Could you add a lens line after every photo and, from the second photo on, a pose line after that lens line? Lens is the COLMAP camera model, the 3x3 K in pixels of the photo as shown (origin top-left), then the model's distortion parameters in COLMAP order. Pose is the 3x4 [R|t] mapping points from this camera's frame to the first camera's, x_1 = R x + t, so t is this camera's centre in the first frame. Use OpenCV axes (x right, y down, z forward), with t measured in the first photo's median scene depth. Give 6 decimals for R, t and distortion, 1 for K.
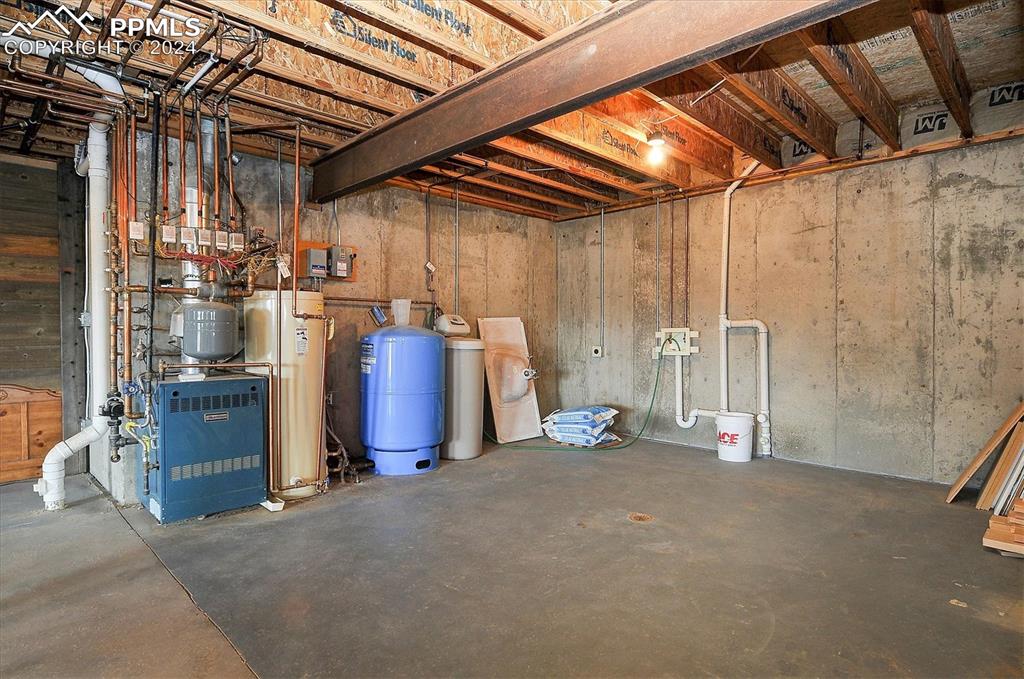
lens RADIAL K [[541.3, 0, 510.5], [0, 541.3, 345.0], [0, 0, 1]] dist [-0.016708, 0.001264]
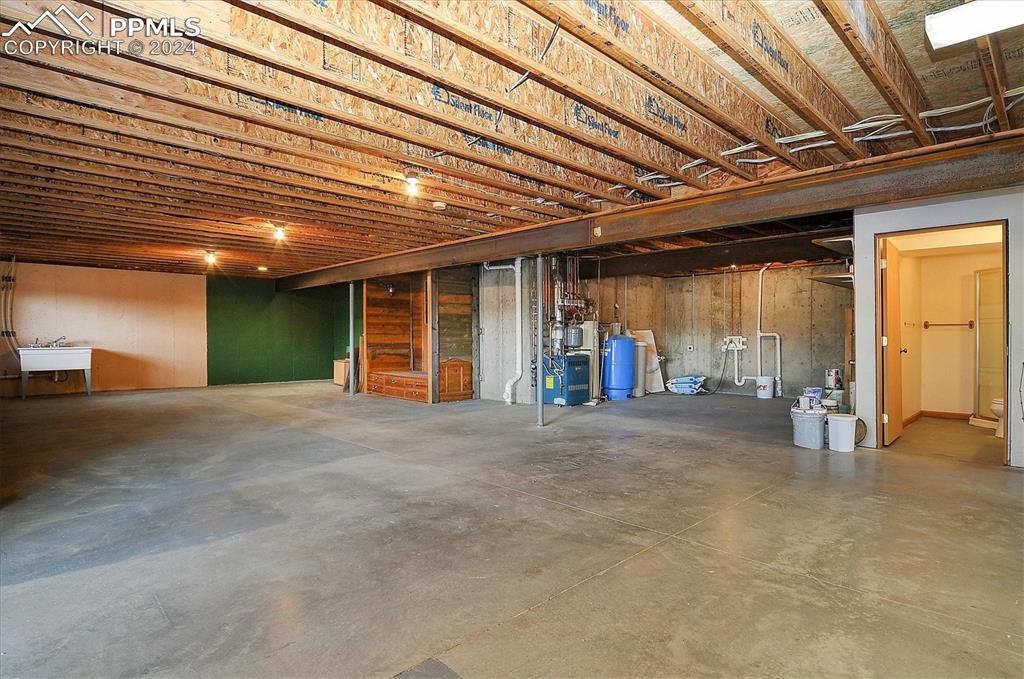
lens RADIAL K [[544.3, 0, 510.3], [0, 544.3, 342.5], [0, 0, 1]] dist [-0.022094, 0.000296]
pose [[0.999895, 0.006645, -0.012852, -0.513339], [-0.006819, 0.999884, -0.013588, 0.025184], [0.012760, 0.013674, 0.999825, -1.051164]]
